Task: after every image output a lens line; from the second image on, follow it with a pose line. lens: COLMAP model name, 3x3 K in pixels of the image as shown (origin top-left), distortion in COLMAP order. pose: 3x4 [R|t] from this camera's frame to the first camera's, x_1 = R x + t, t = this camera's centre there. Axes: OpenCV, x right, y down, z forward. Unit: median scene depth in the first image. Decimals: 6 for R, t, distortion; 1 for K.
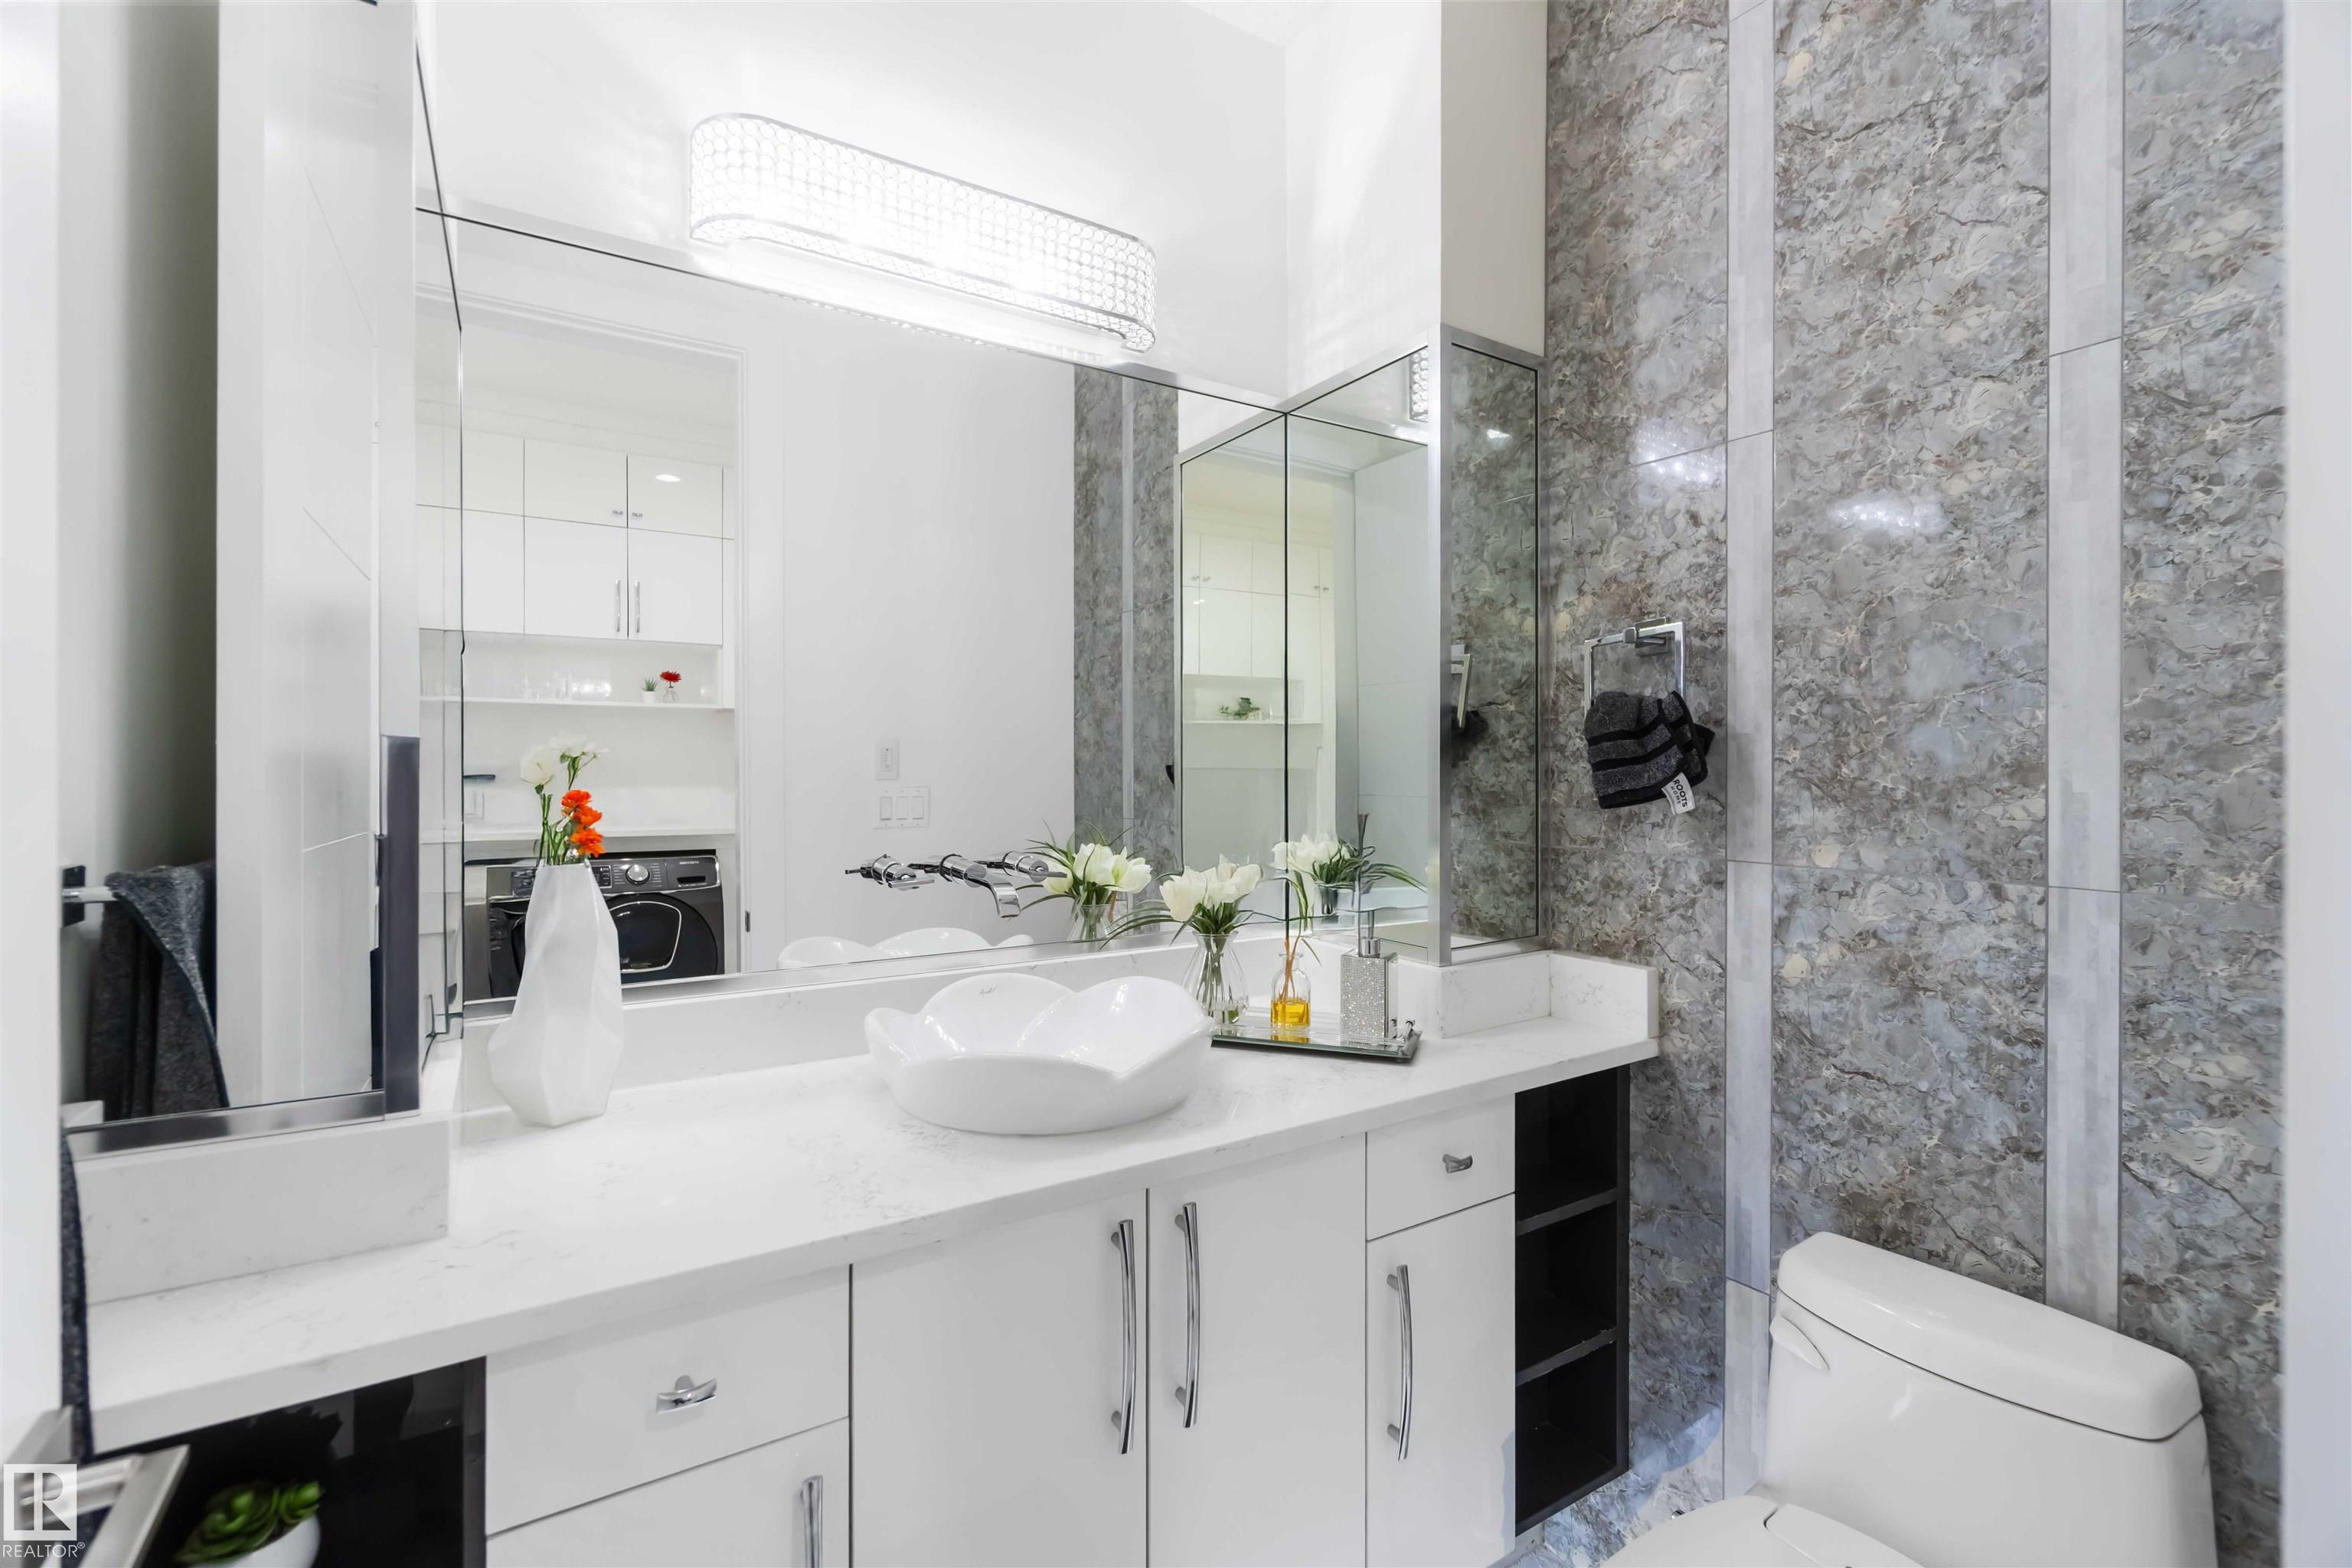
lens RADIAL K [[1029.0, 0, 1165.8], [0, 1029.0, 772.2], [0, 0, 1]] dist [-0.001666, -0.000470]
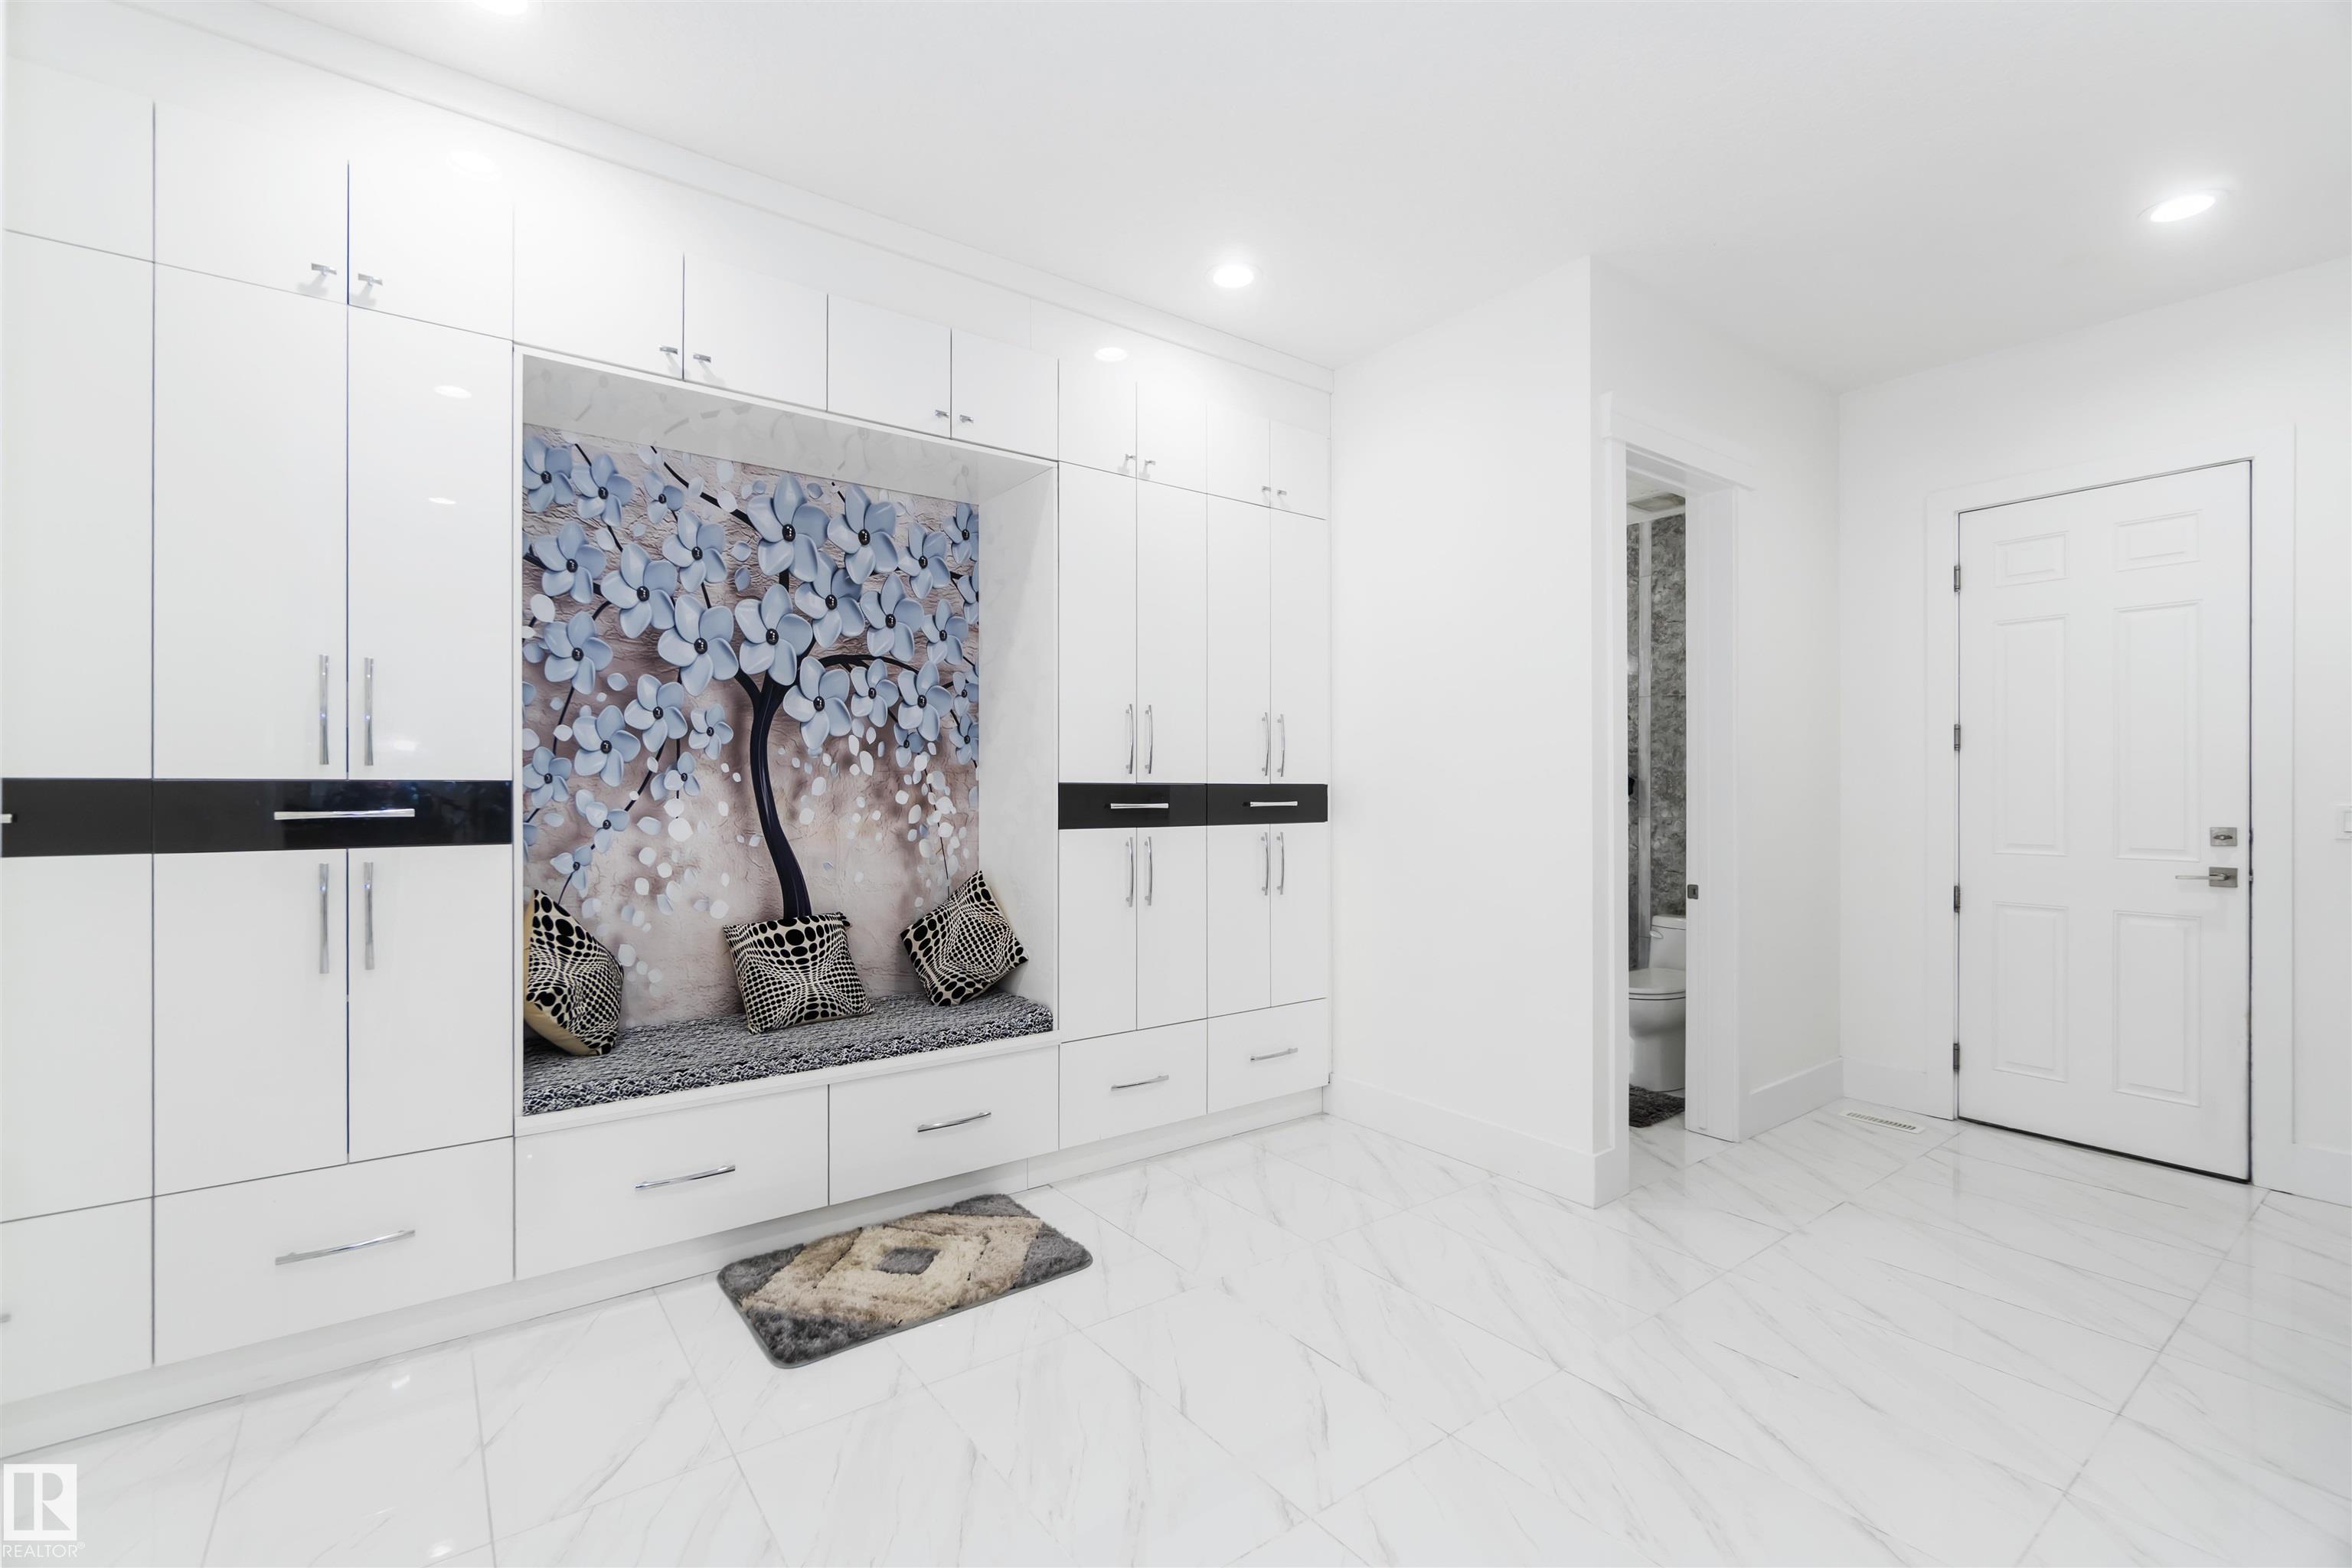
lens RADIAL K [[1029.0, 0, 1165.8], [0, 1029.0, 772.2], [0, 0, 1]] dist [-0.001666, -0.000470]
pose [[0.997150, 0.006650, 0.075155, -1.393019], [-0.005611, 0.999886, -0.014027, -0.007027], [-0.075240, 0.013565, 0.997073, -2.497450]]
